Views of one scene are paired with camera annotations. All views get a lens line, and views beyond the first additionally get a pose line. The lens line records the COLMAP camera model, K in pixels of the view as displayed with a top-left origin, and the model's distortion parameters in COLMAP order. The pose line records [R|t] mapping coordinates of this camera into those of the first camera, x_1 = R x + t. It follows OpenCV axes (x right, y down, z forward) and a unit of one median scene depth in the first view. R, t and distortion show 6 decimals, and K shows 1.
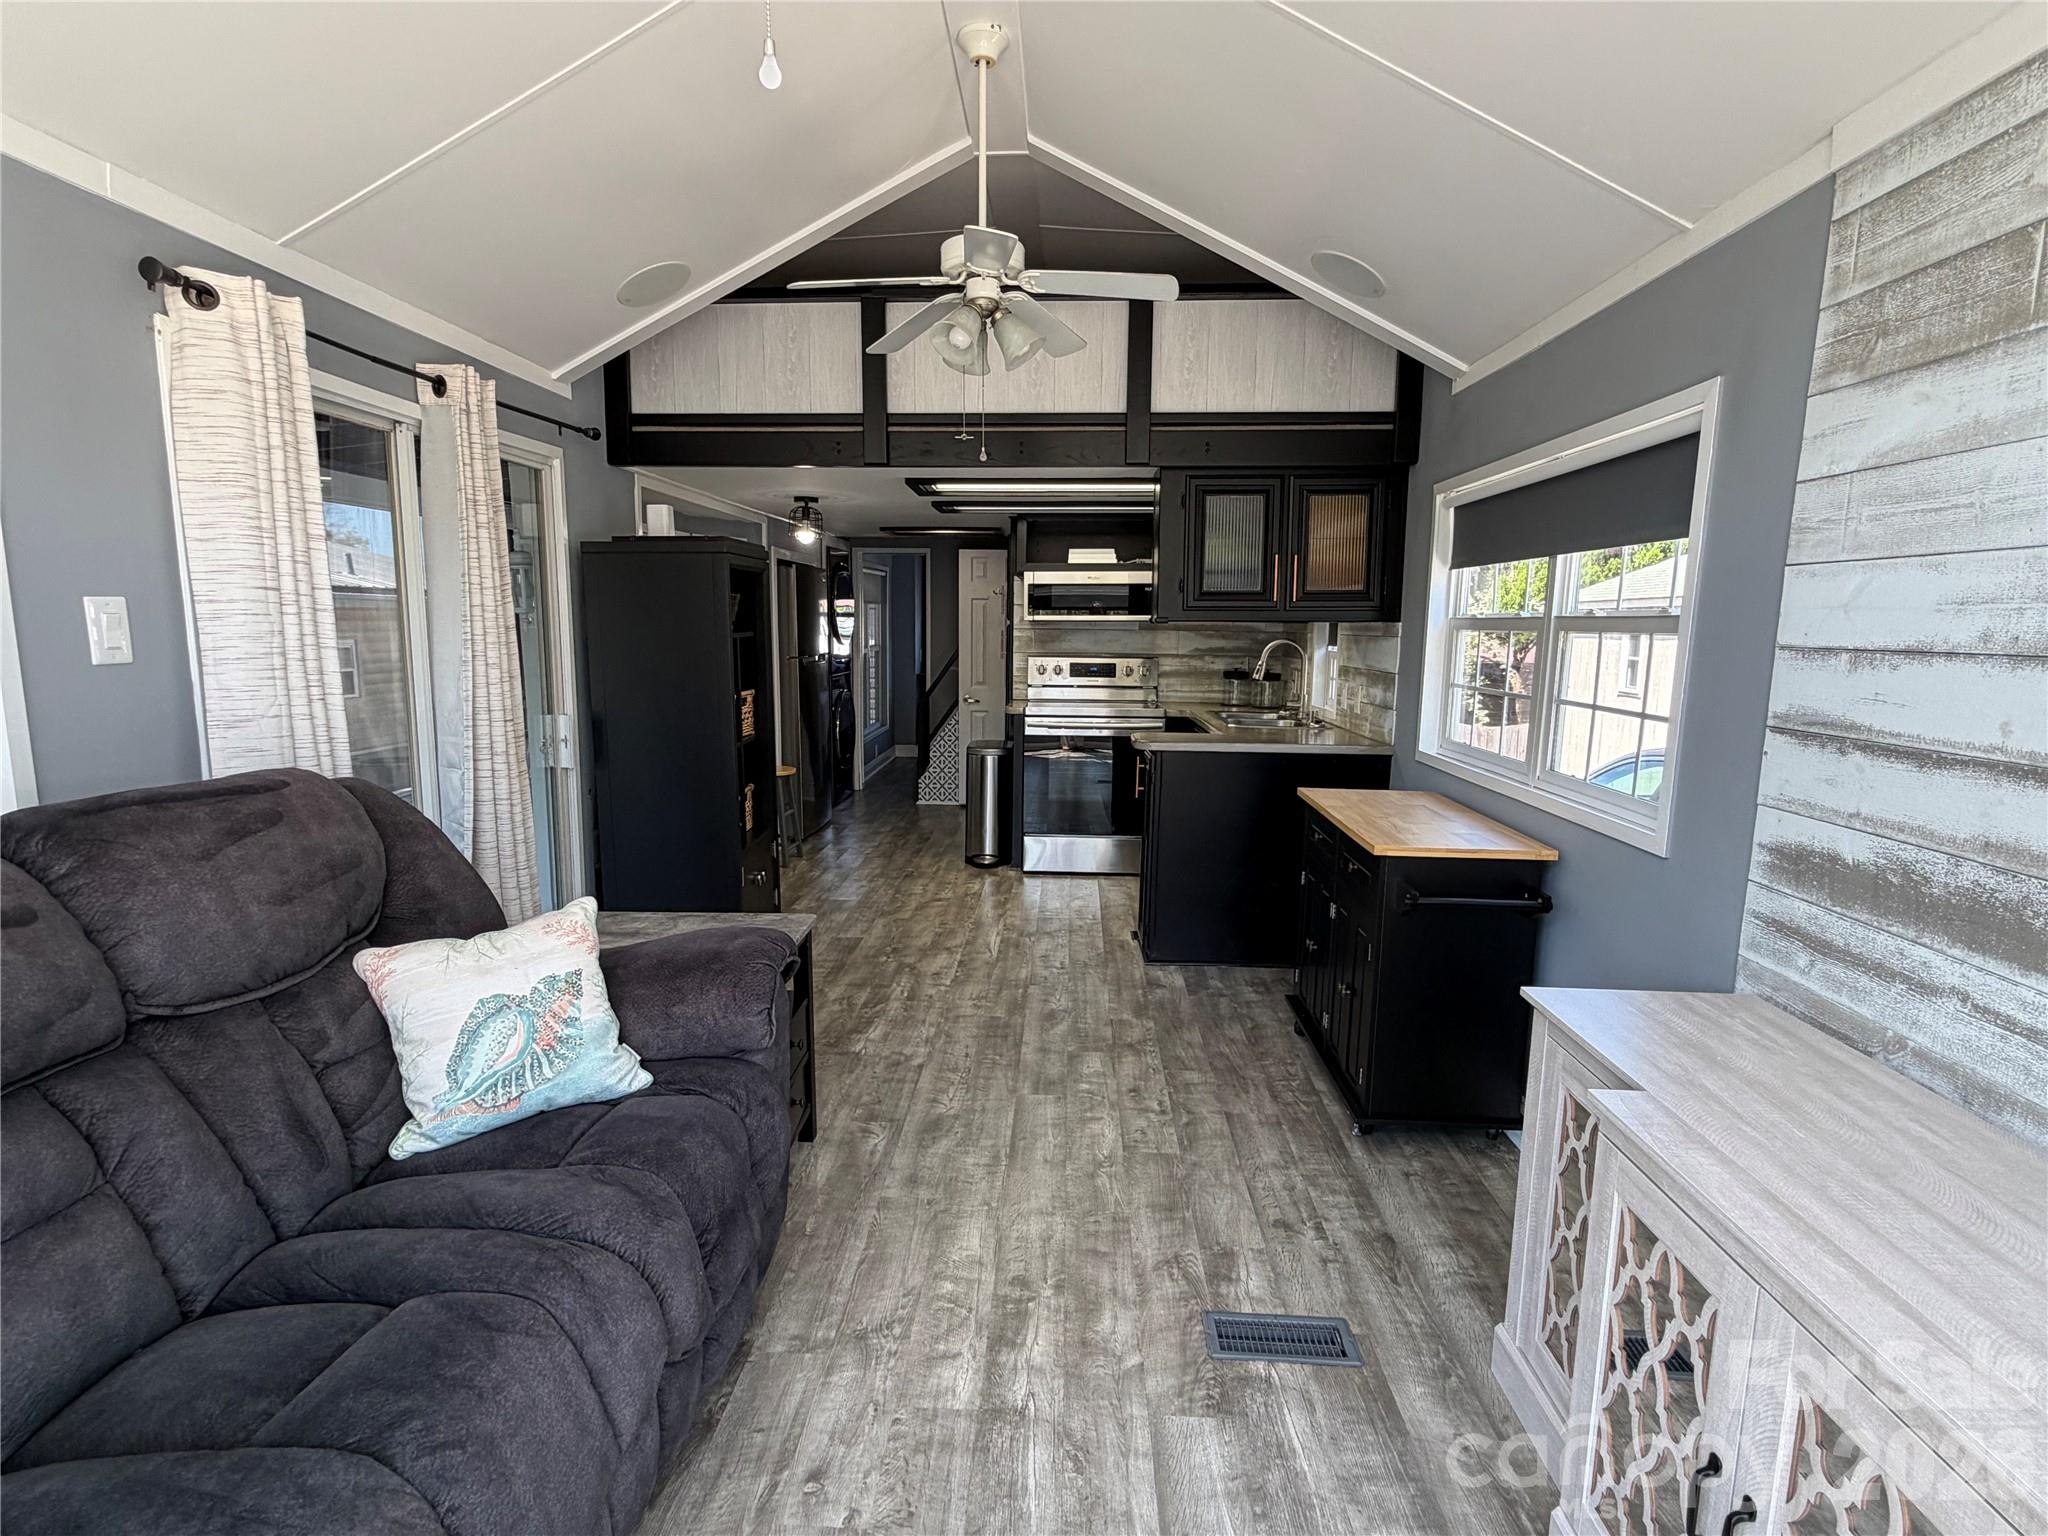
lens RADIAL K [[1032.5, 0, 1017.9], [0, 1032.5, 777.2], [0, 0, 1]] dist [0.000553, 0.000883]
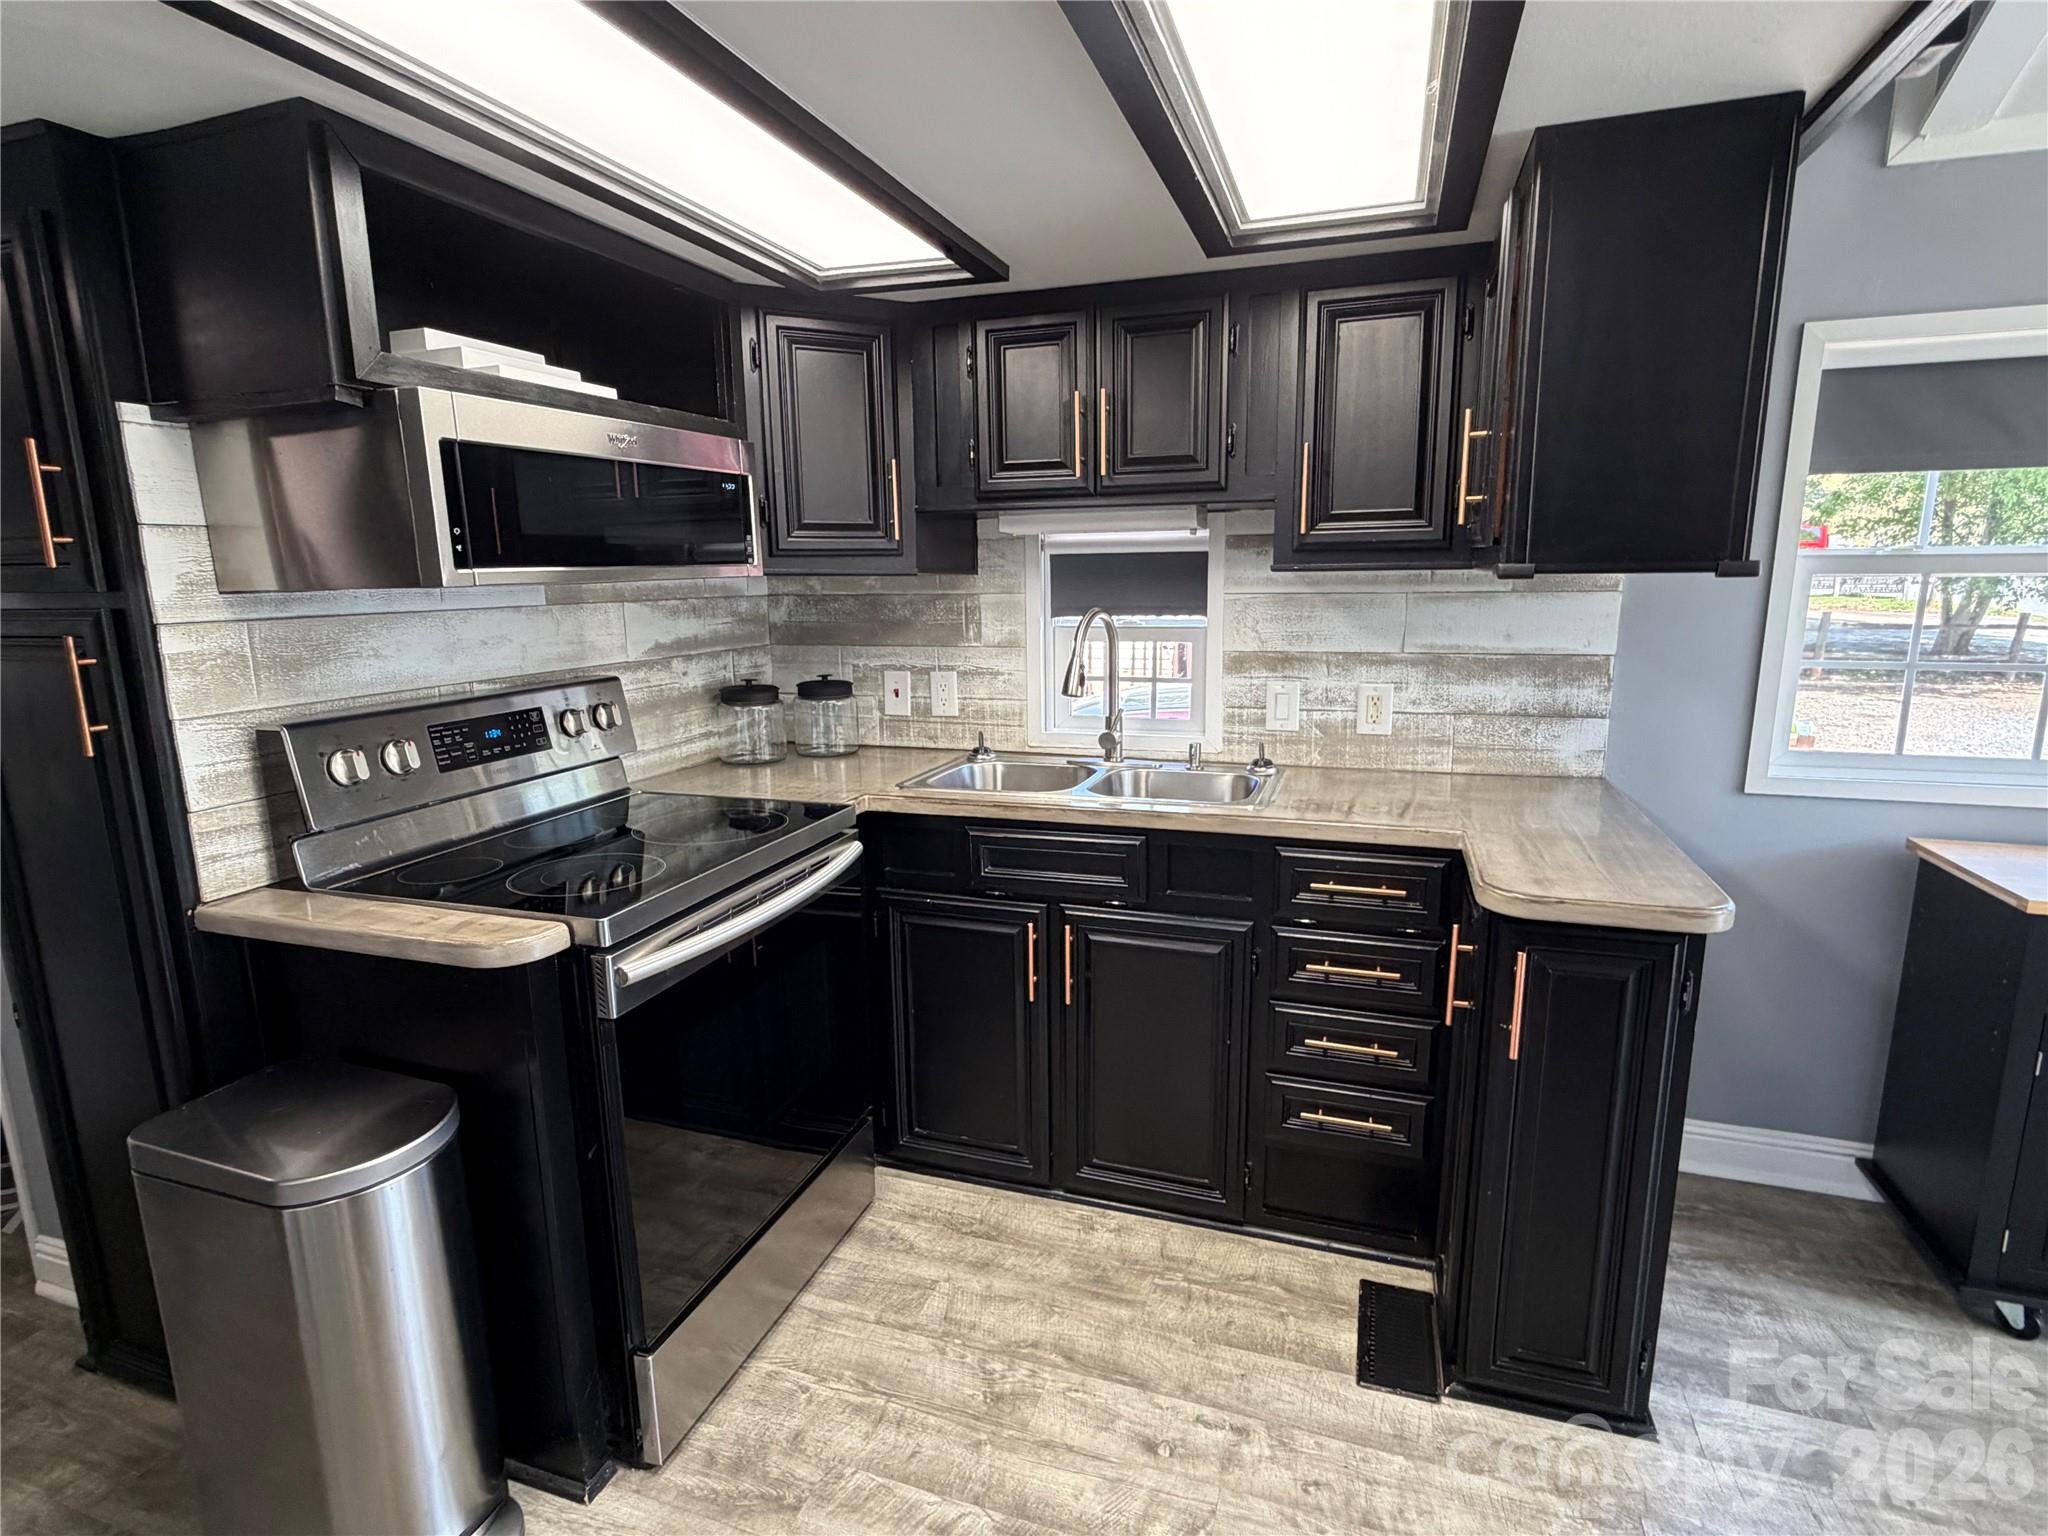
lens RADIAL K [[1032.0, 0, 1015.1], [0, 1032.0, 774.6], [0, 0, 1]] dist [0.000171, 0.001020]
pose [[0.281633, -0.202084, 0.938001, -0.326482], [0.158822, 0.973904, 0.162133, -0.209663], [-0.946287, 0.103313, 0.306379, 1.322621]]
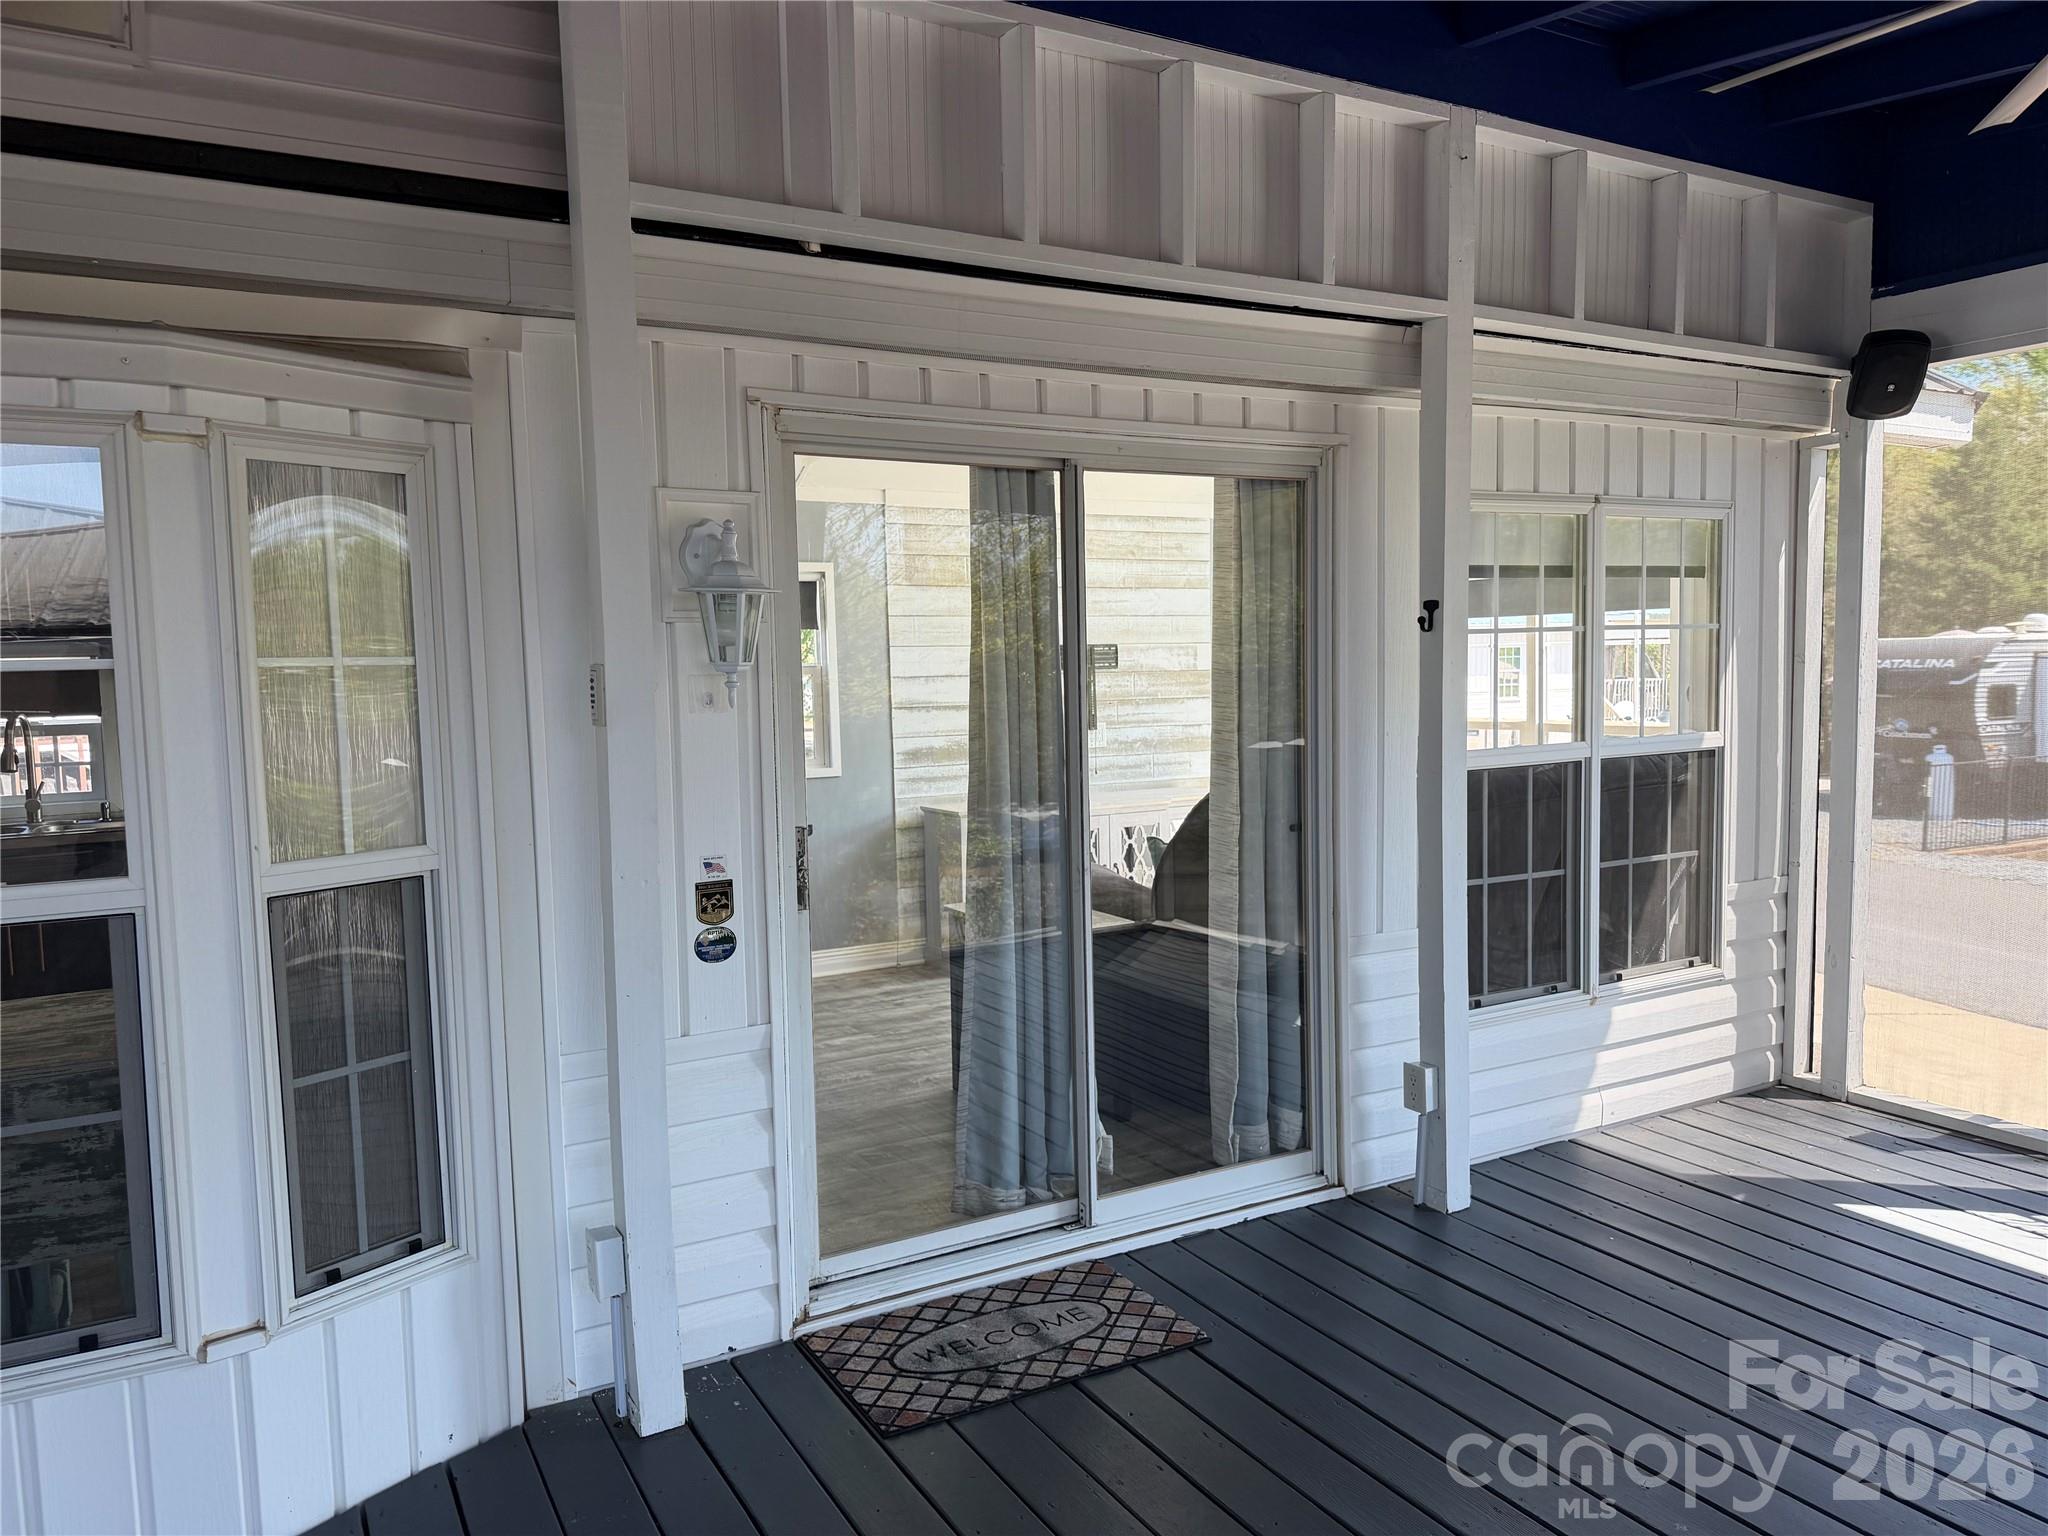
lens RADIAL K [[1437.8, 0, 1028.5], [0, 1437.8, 779.4], [0, 0, 1]] dist [0.071921, -0.086399]
pose [[-0.541467, -0.067696, 0.837992, -1.344049], [0.140540, 0.975439, 0.169609, -0.235651], [-0.828892, 0.209609, -0.518655, 1.410261]]
